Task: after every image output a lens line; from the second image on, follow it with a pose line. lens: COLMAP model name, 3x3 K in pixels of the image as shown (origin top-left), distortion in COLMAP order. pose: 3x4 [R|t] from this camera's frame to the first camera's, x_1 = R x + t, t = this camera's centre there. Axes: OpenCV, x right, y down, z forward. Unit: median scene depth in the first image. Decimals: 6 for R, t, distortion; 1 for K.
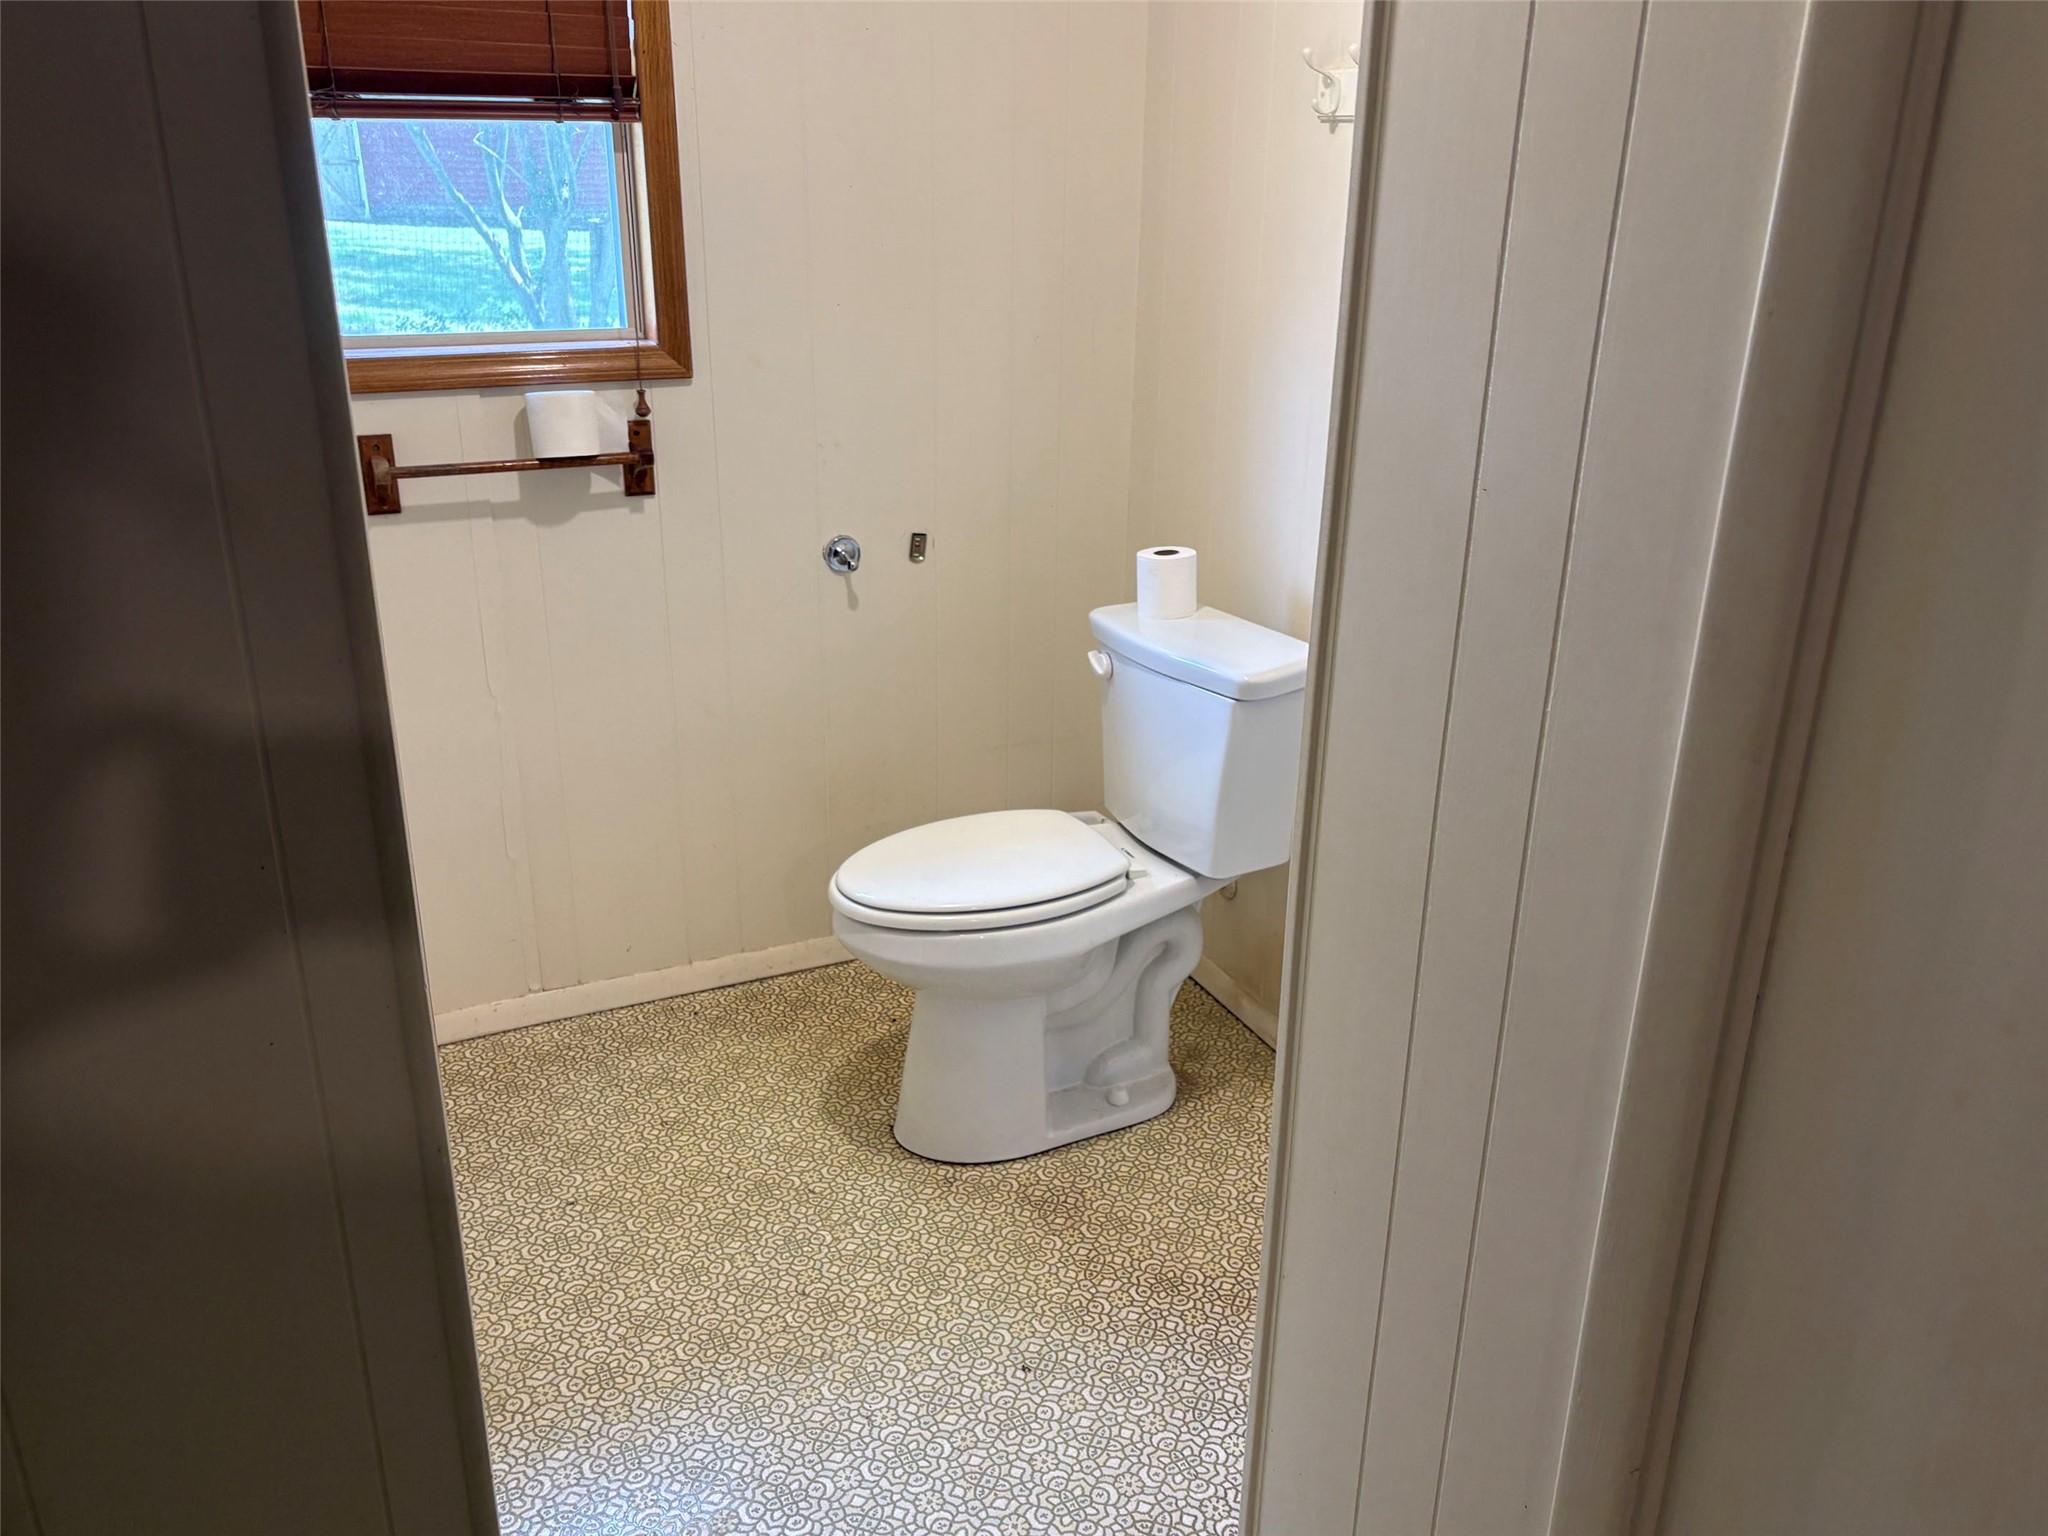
lens RADIAL K [[1584.3, 0, 1024.0], [0, 1584.3, 768.0], [0, 0, 1]] dist [-0.001437, -0.010505]
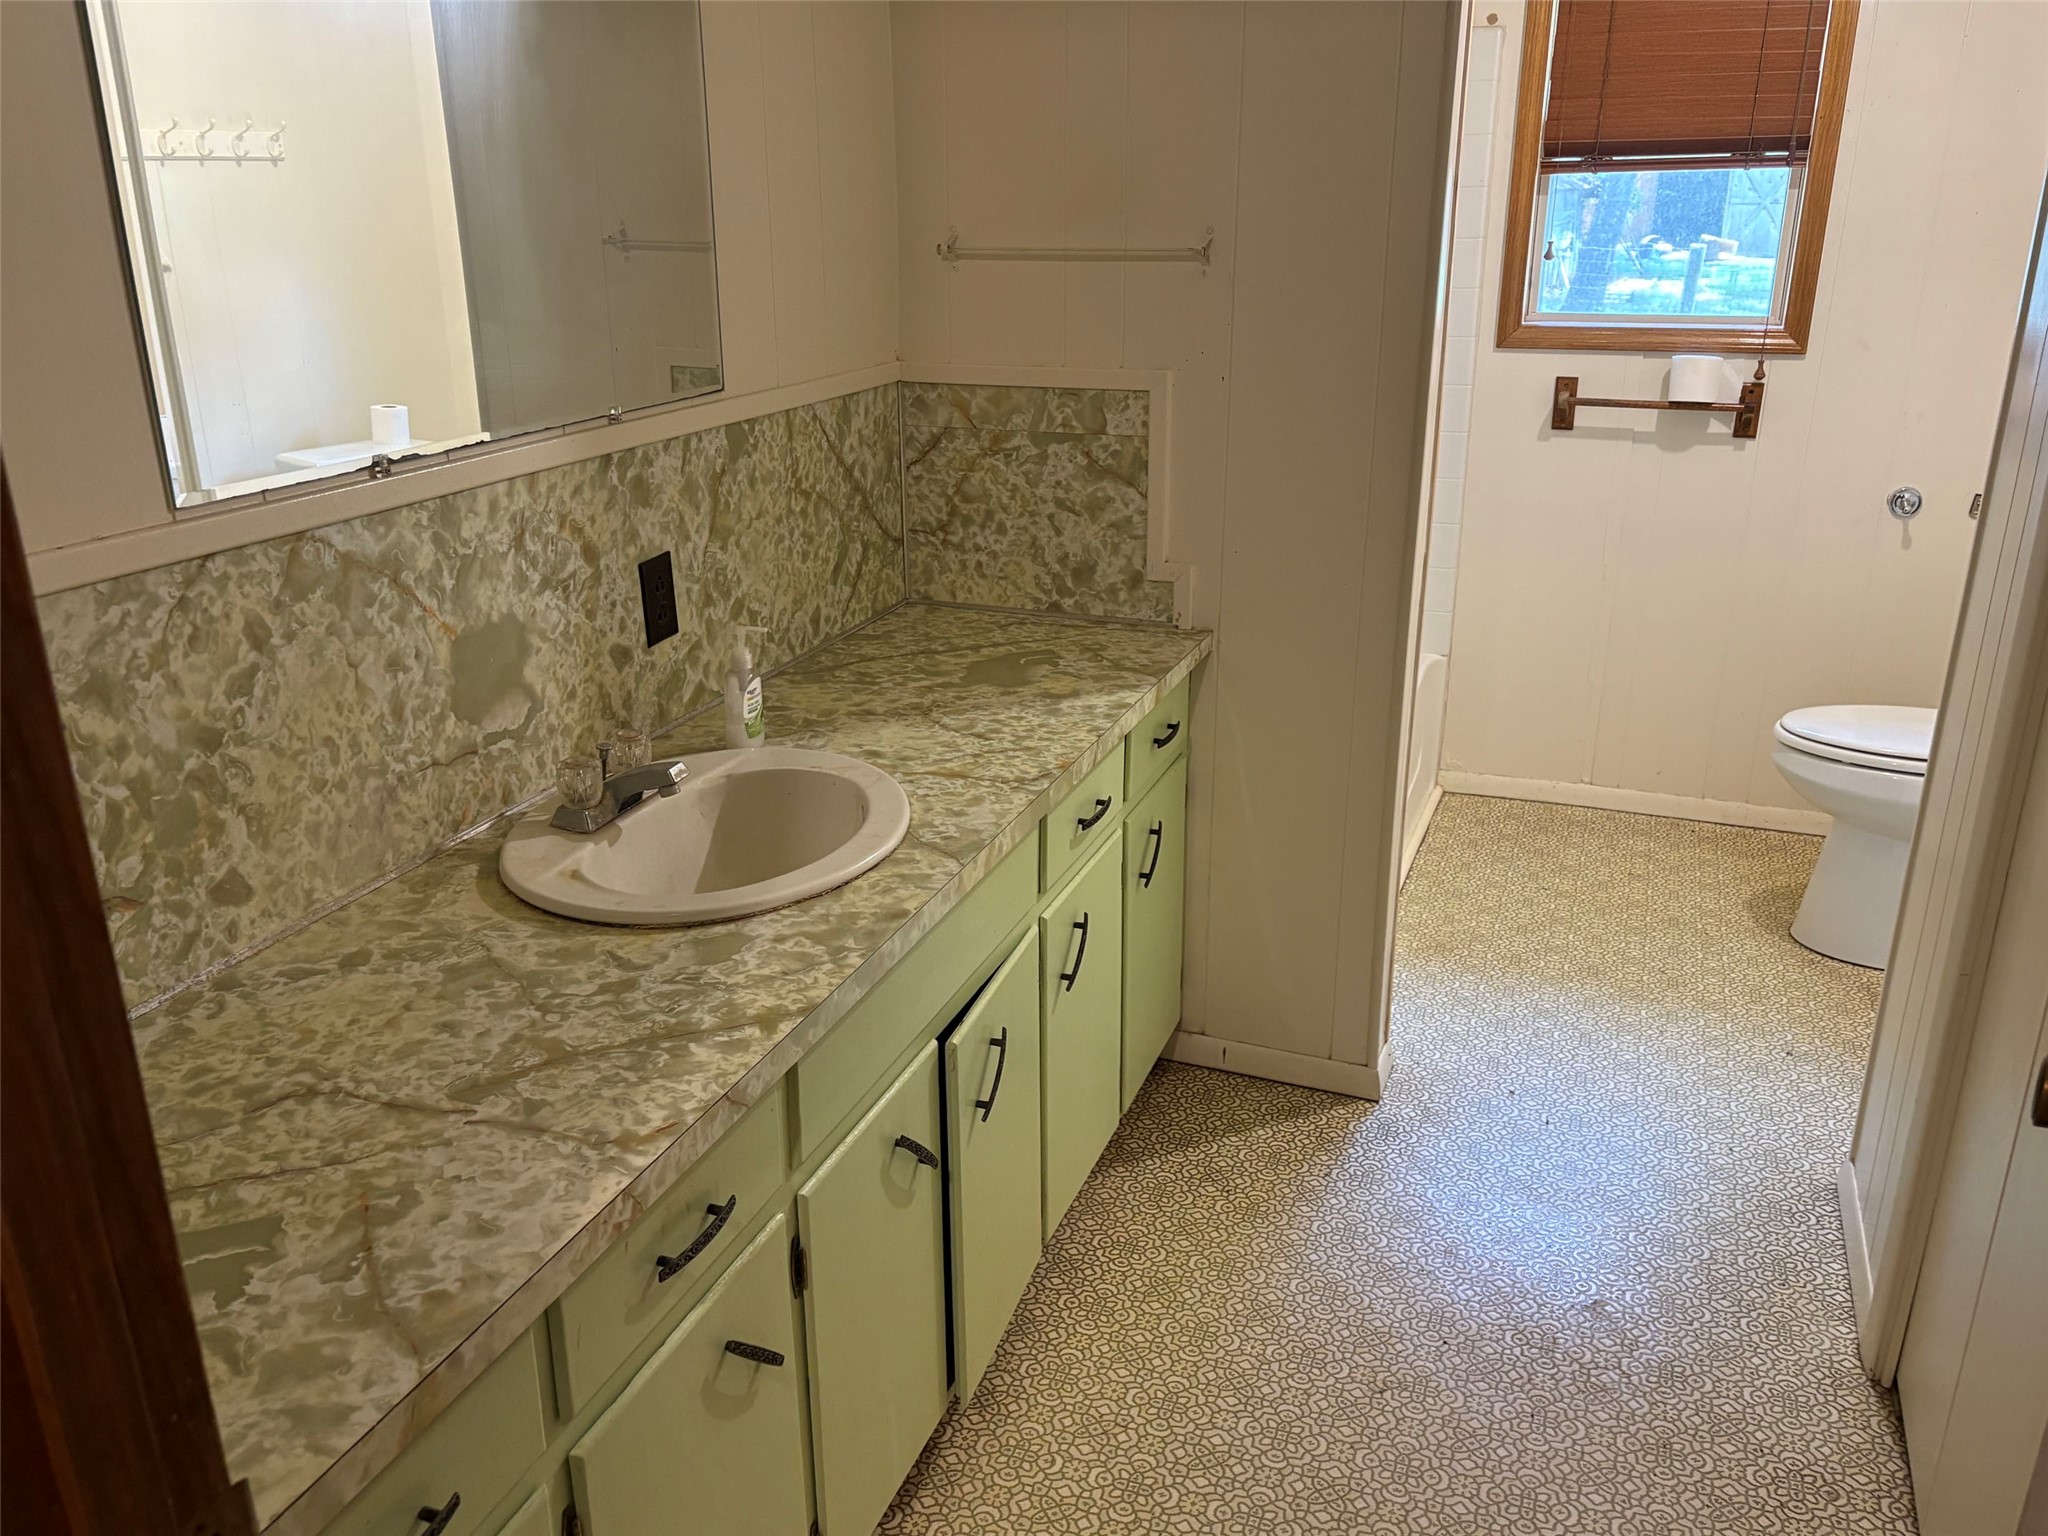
lens RADIAL K [[1584.3, 0, 1024.0], [0, 1584.3, 768.0], [0, 0, 1]] dist [-0.001437, -0.010505]
pose [[0.689435, 0.237883, -0.684172, 0.345348], [-0.238795, 0.966375, 0.095372, 0.127107], [0.683854, 0.097624, 0.723058, -0.404466]]
